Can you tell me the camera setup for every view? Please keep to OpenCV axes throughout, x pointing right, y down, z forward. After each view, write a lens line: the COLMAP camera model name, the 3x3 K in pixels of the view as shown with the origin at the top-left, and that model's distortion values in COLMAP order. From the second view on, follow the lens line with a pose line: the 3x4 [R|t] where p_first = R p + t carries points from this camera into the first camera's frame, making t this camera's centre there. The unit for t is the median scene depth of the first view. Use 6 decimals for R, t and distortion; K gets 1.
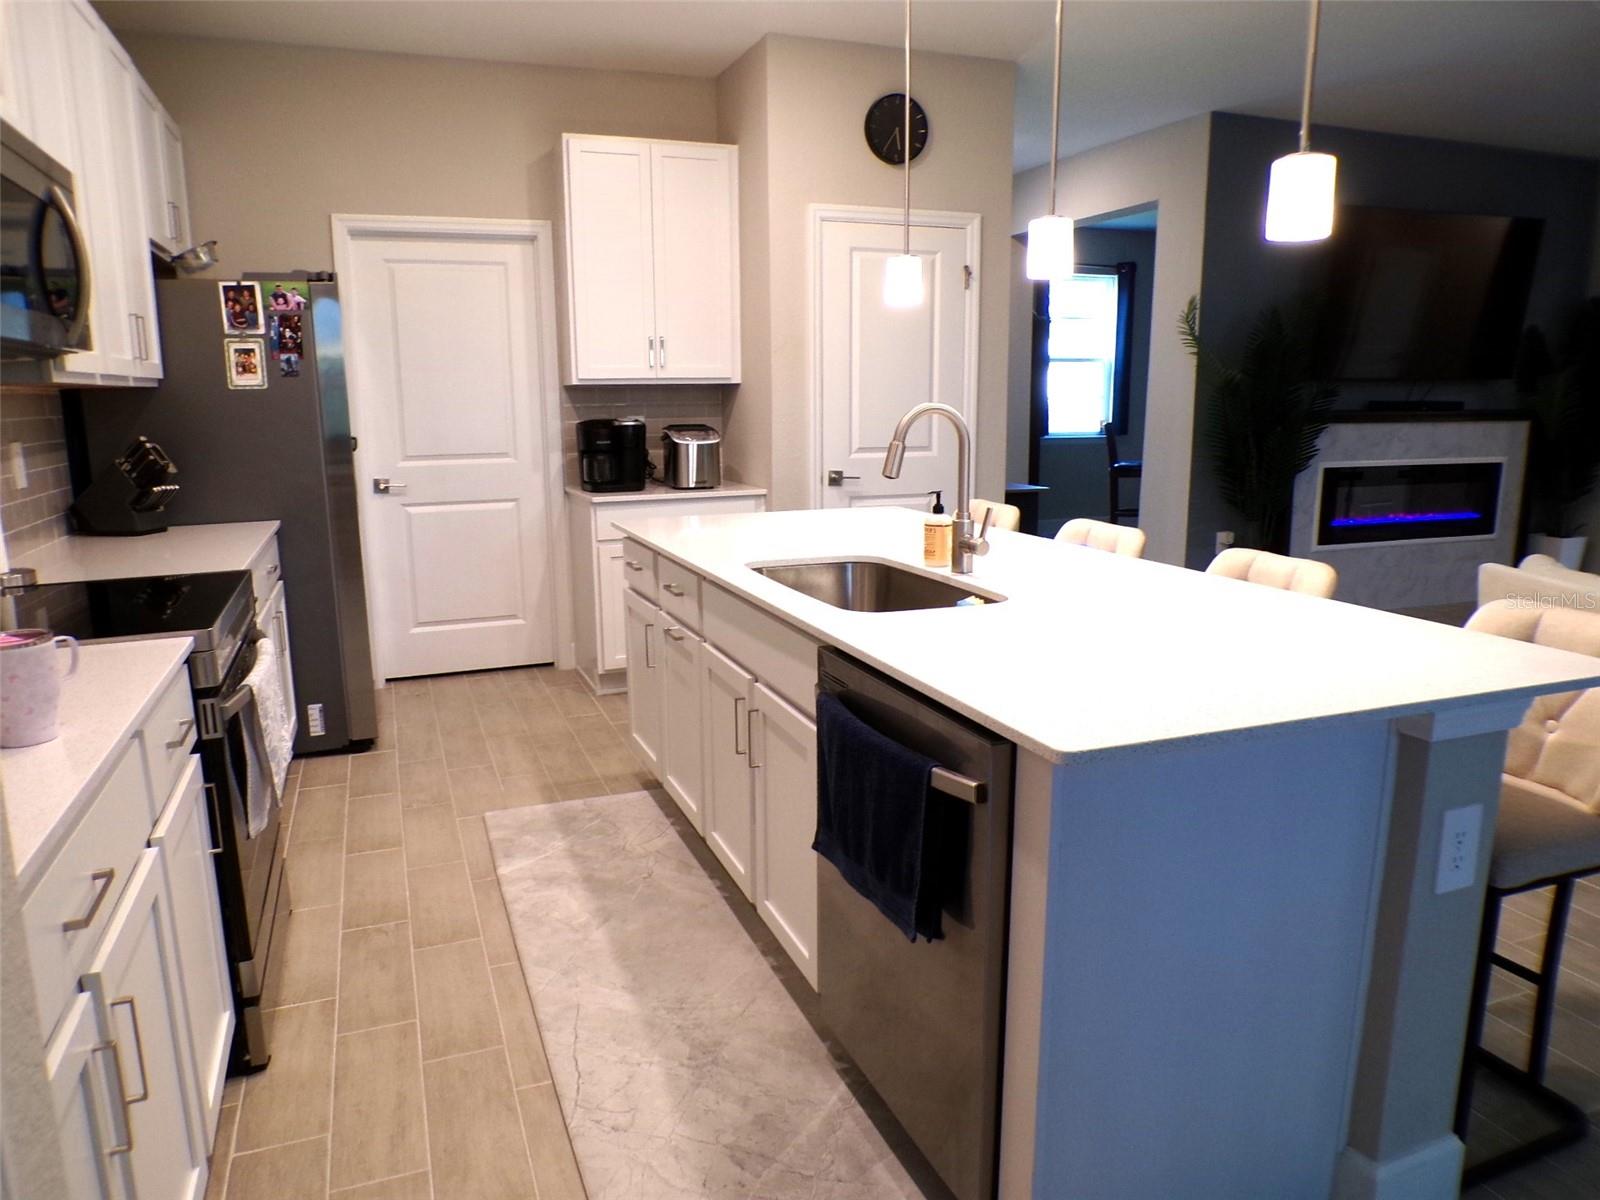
lens RADIAL K [[1095.3, 0, 800.0], [0, 1095.3, 600.0], [0, 0, 1]] dist [-0.043970, 0.000433]
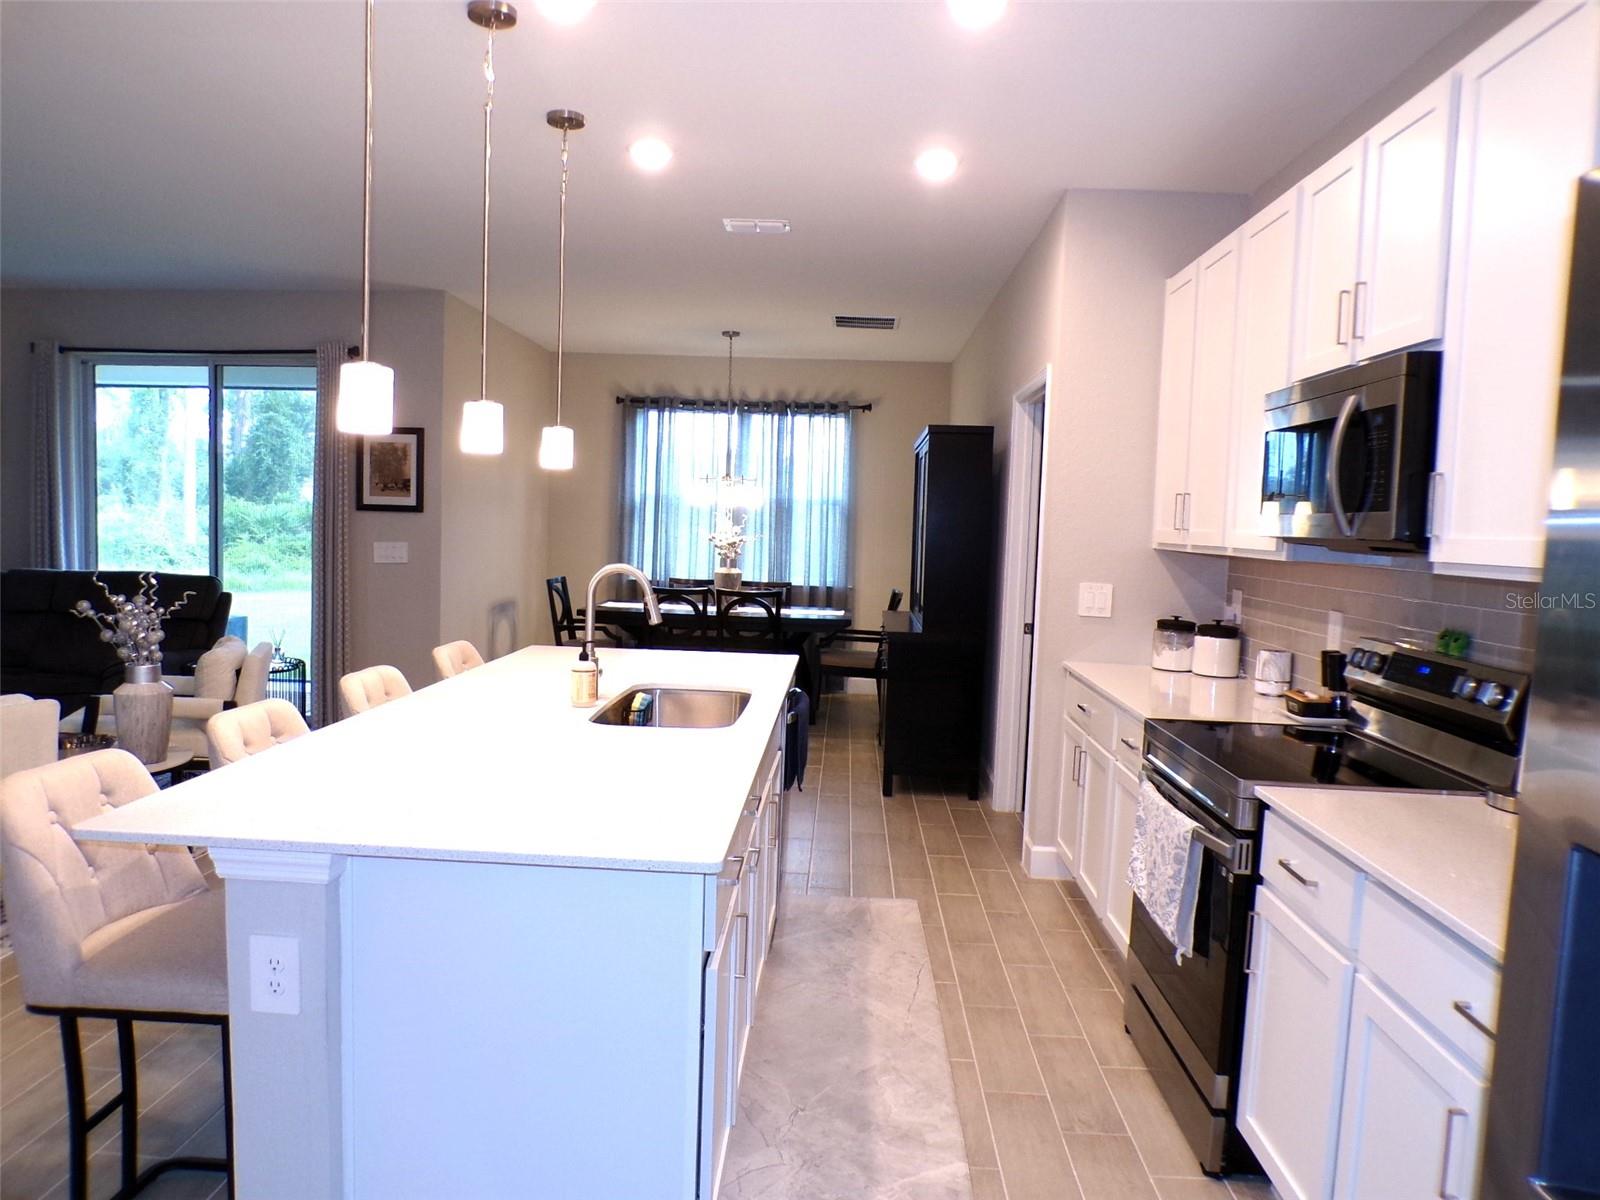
lens RADIAL K [[1095.3, 0, 800.0], [0, 1095.3, 600.0], [0, 0, 1]] dist [-0.043970, 0.000433]
pose [[-0.915570, -0.040669, 0.400097, -0.536726], [0.061599, 0.968952, 0.239454, -0.403465], [-0.397413, 0.243883, -0.884638, 1.898825]]
